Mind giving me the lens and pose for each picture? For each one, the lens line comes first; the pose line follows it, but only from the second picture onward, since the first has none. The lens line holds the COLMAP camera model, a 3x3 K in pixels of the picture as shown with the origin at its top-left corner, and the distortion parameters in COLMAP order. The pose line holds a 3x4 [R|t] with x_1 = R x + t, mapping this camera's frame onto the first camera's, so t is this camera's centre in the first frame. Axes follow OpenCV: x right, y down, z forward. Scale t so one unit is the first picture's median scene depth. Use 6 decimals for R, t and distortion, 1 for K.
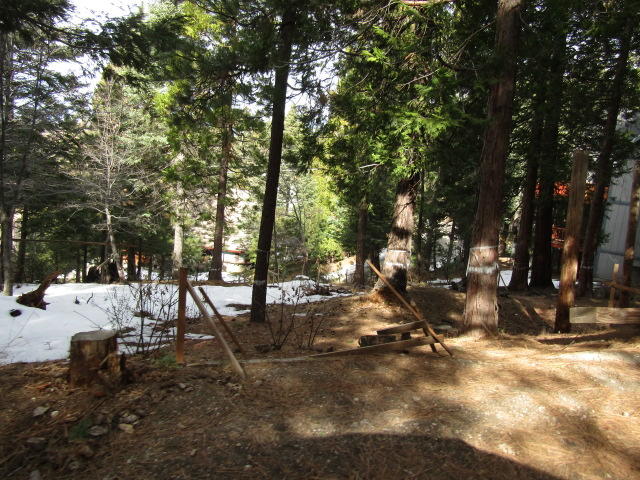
lens RADIAL K [[452.1, 0, 322.0], [0, 452.1, 242.0], [0, 0, 1]] dist [-0.008583, 0.000370]
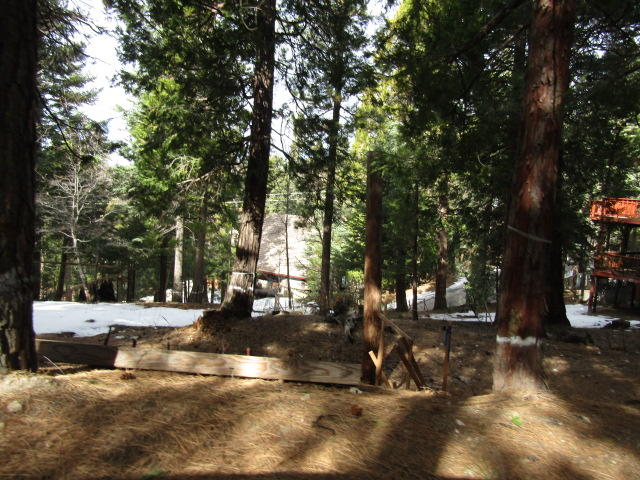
lens RADIAL K [[452.1, 0, 320.1], [0, 452.1, 240.1], [0, 0, 1]] dist [-0.008583, 0.000370]
pose [[0.966274, -0.004763, -0.257473, 0.564862], [-0.012656, 0.997742, -0.065954, 0.011238], [0.257206, 0.066988, 0.964032, 0.155230]]
